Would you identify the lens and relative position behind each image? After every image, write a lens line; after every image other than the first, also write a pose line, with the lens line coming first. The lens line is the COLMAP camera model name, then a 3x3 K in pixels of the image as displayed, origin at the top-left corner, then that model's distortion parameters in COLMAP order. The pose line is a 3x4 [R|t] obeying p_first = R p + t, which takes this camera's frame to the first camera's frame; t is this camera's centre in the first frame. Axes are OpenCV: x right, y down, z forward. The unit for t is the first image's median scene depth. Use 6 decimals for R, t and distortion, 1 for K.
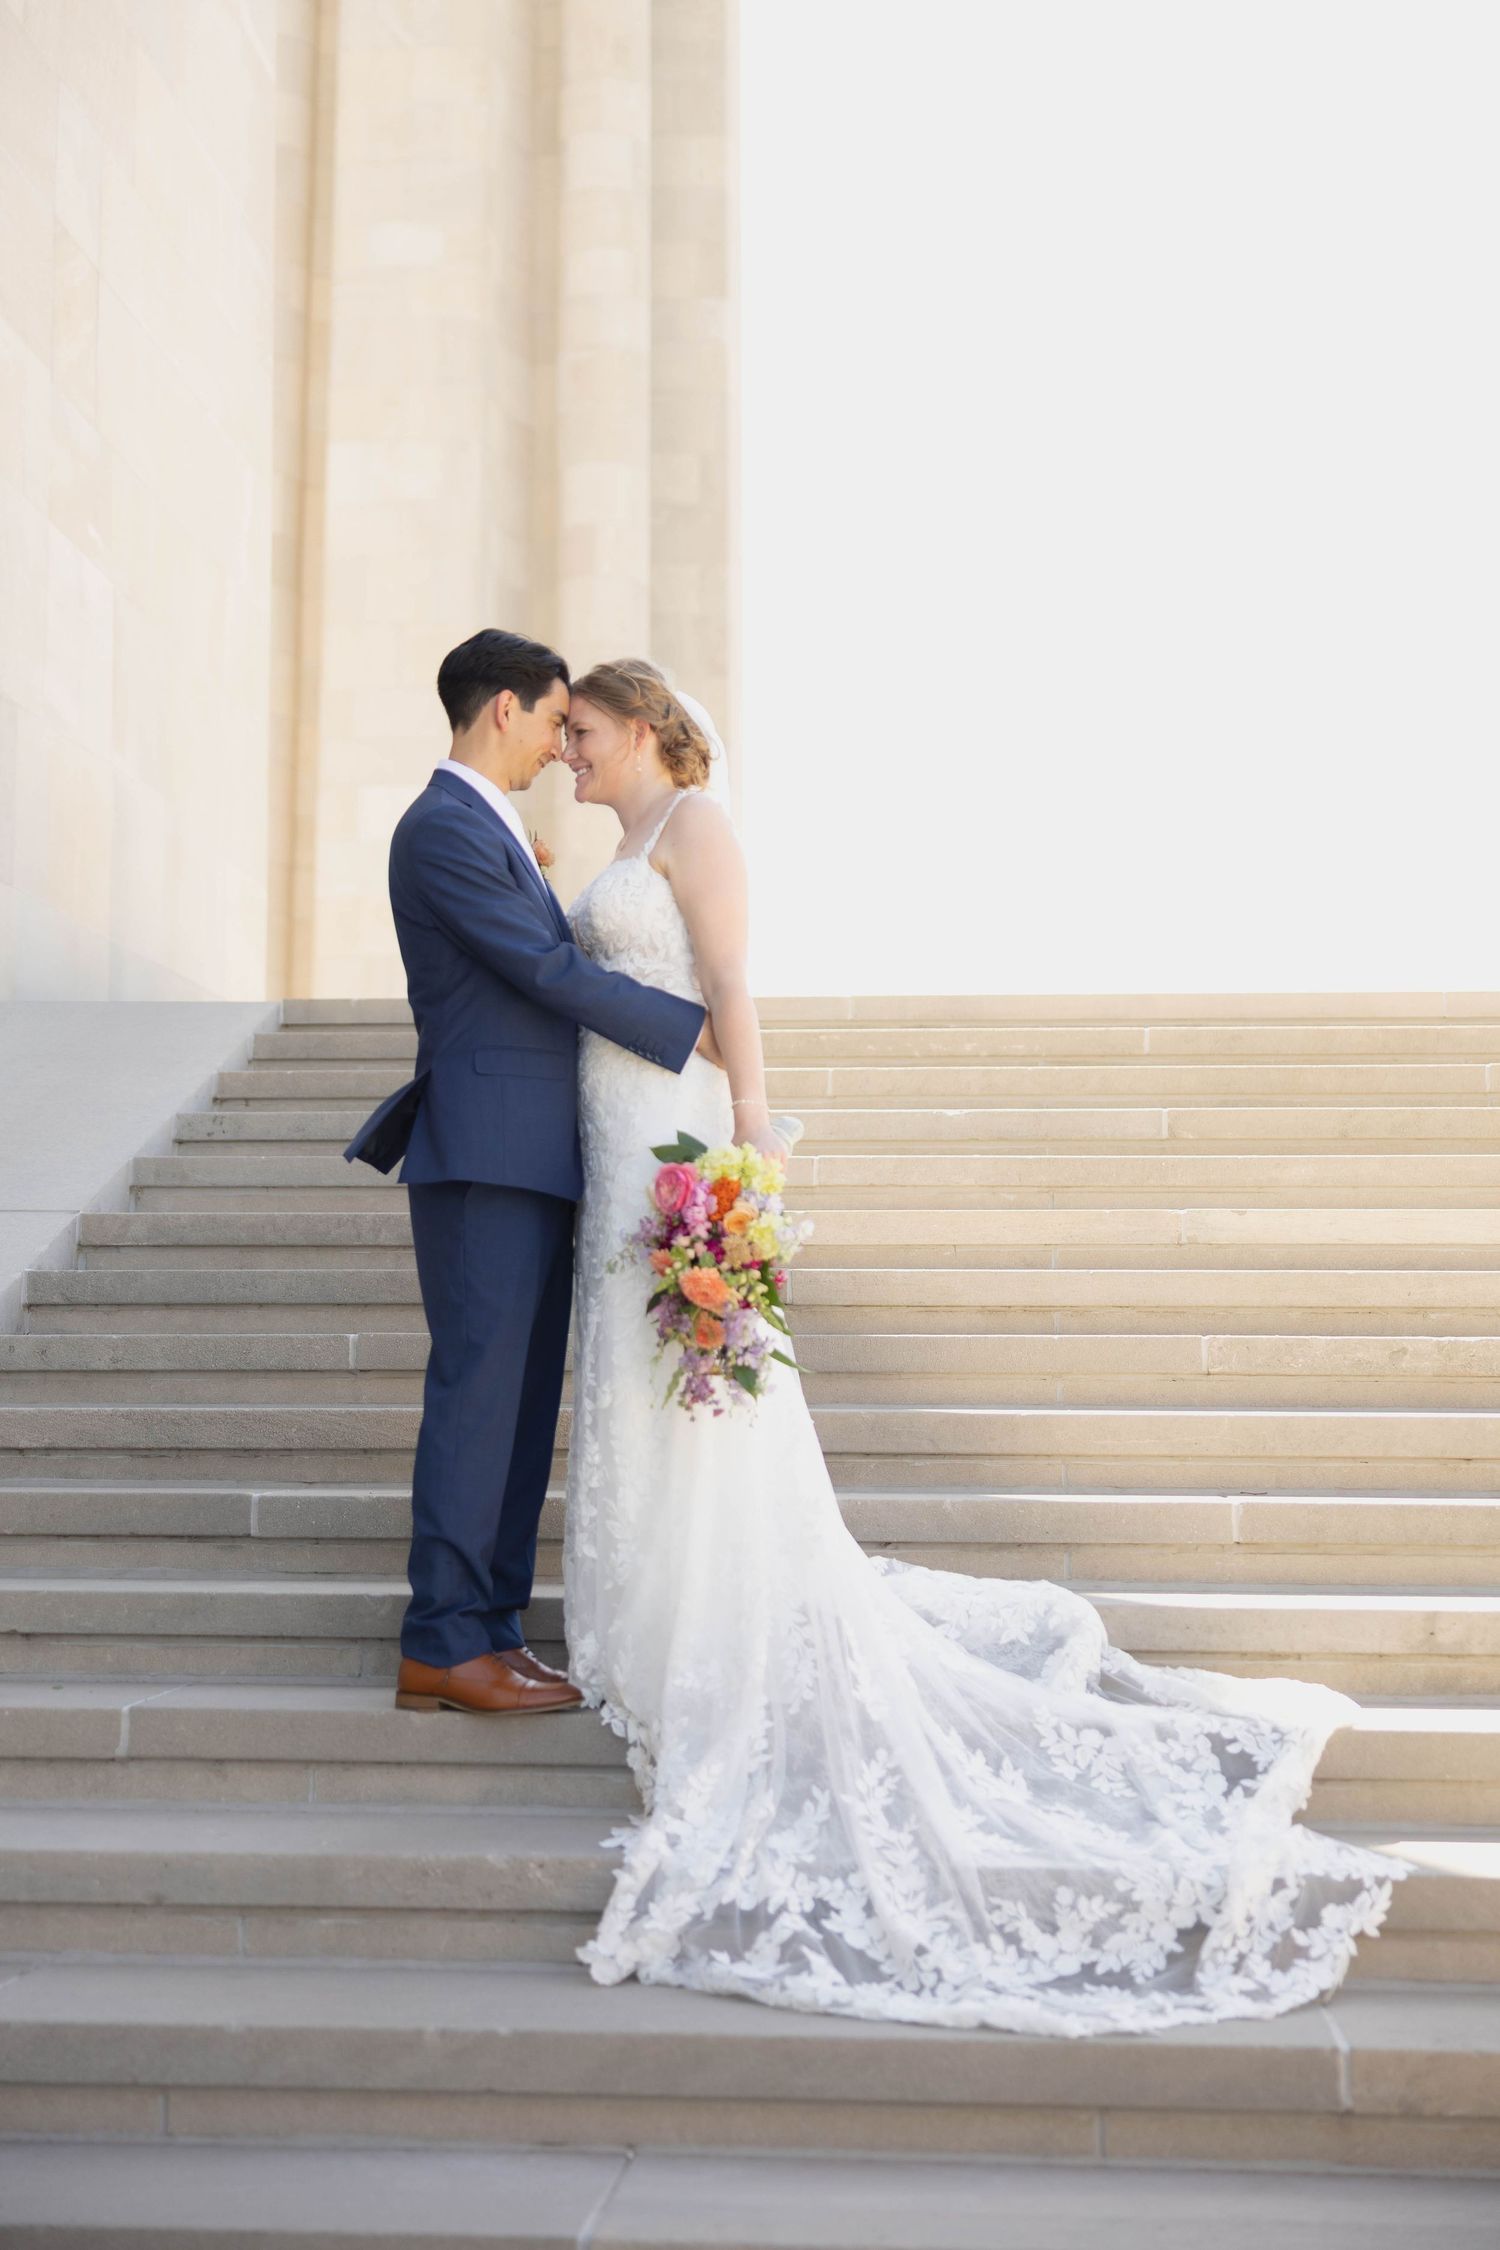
lens RADIAL K [[3129.6, 0, 786.7], [0, 3129.6, 1093.8], [0, 0, 1]] dist [0.018947, 0.000000]
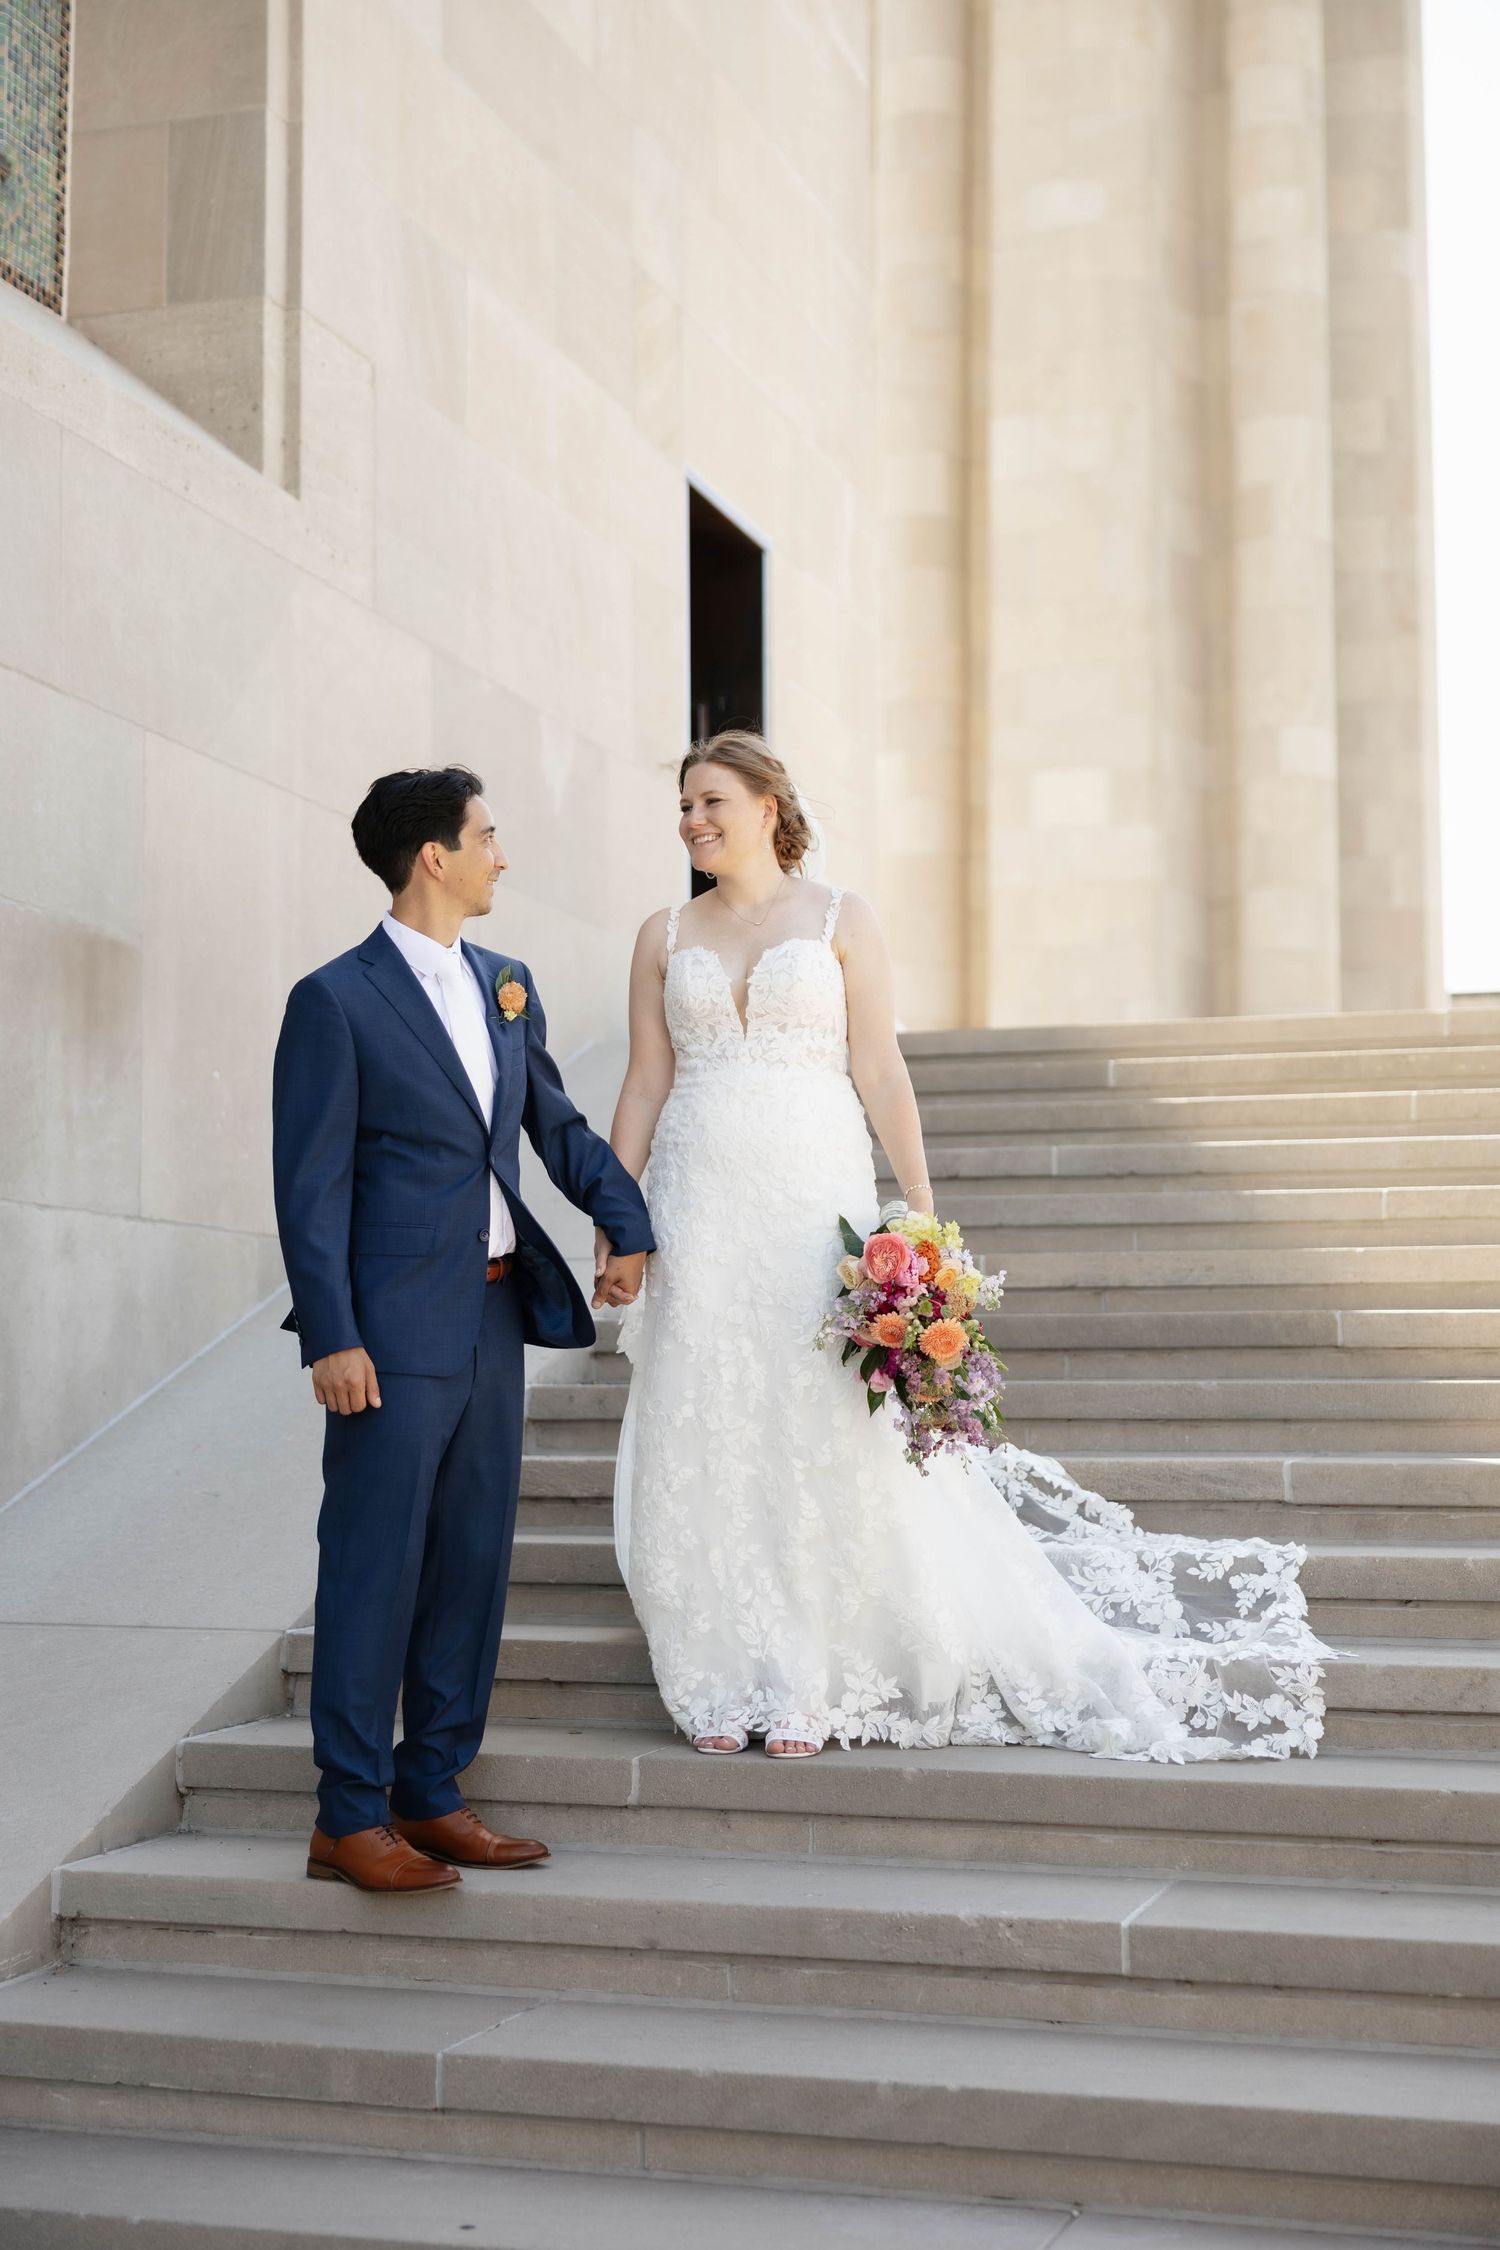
lens RADIAL K [[3292.8, 0, 754.8], [0, 3292.8, 1134.2], [0, 0, 1]] dist [0.014650, 0.000000]
pose [[0.971906, -0.023769, -0.234165, 0.072327], [0.028198, 0.999481, 0.015585, -0.022379], [0.233673, -0.021750, 0.972072, -0.042663]]
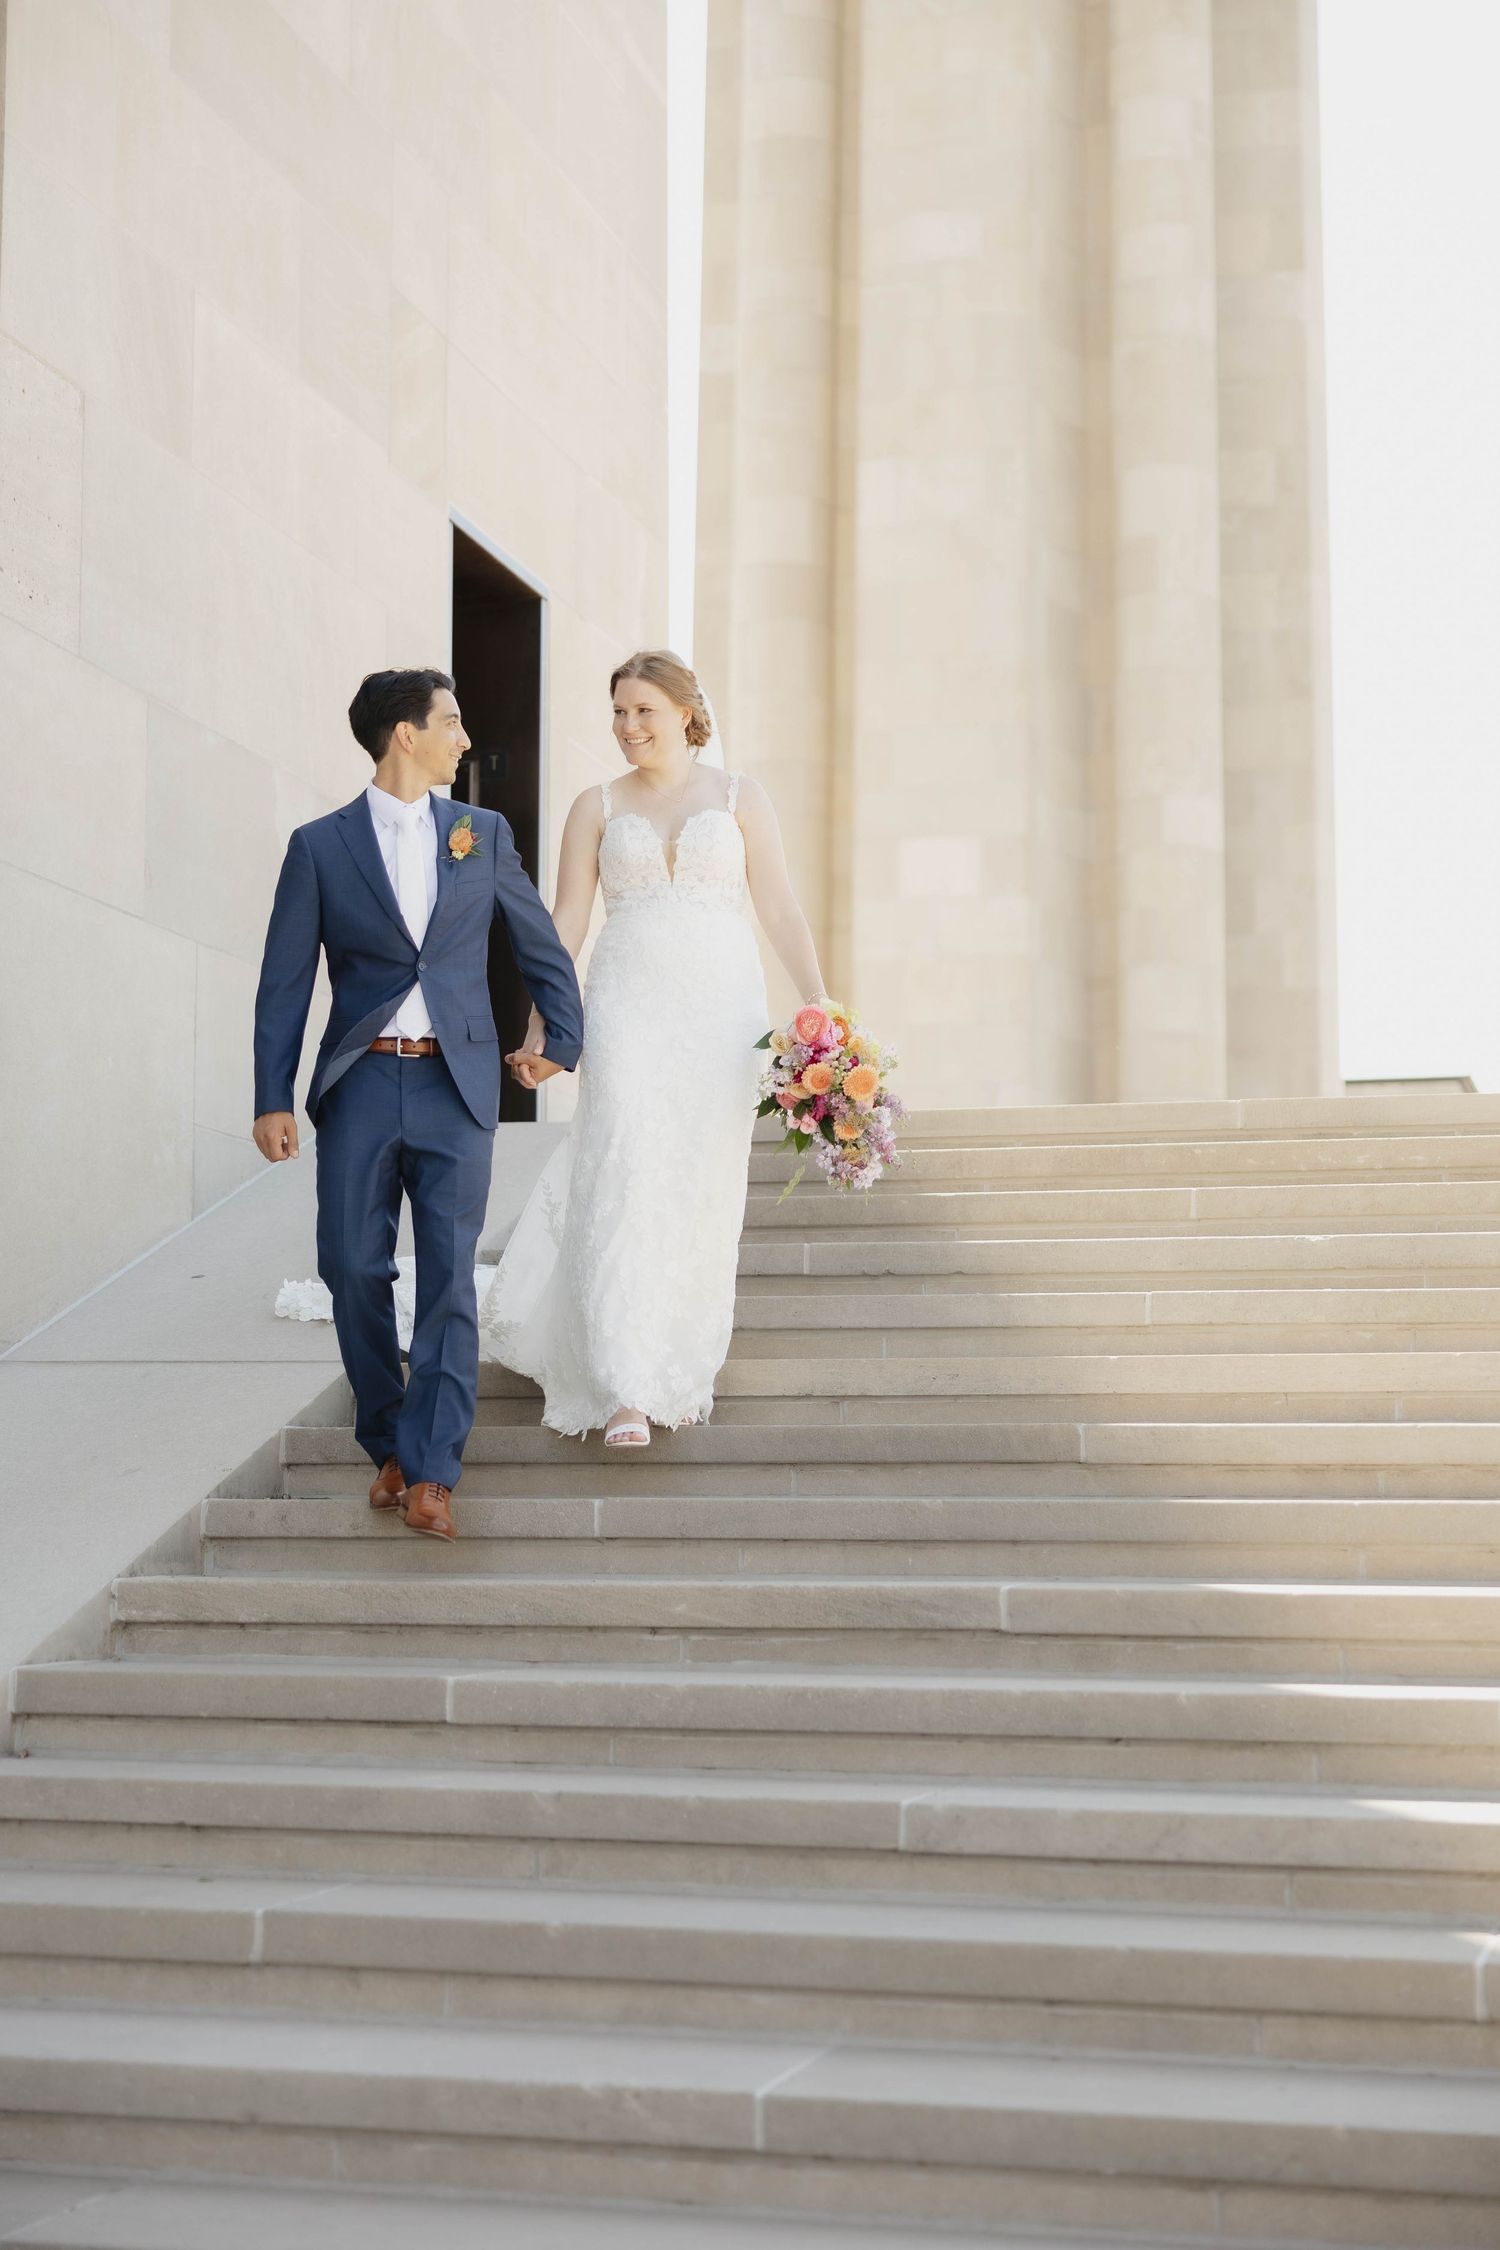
lens RADIAL K [[3551.4, 0, 800.6], [0, 3551.4, 1099.1], [0, 0, 1]] dist [0.007107, 0.000000]
pose [[0.981546, -0.021770, -0.189984, 0.130456], [0.018534, 0.999652, -0.018792, -0.022223], [0.190327, 0.014924, 0.981607, -0.026802]]
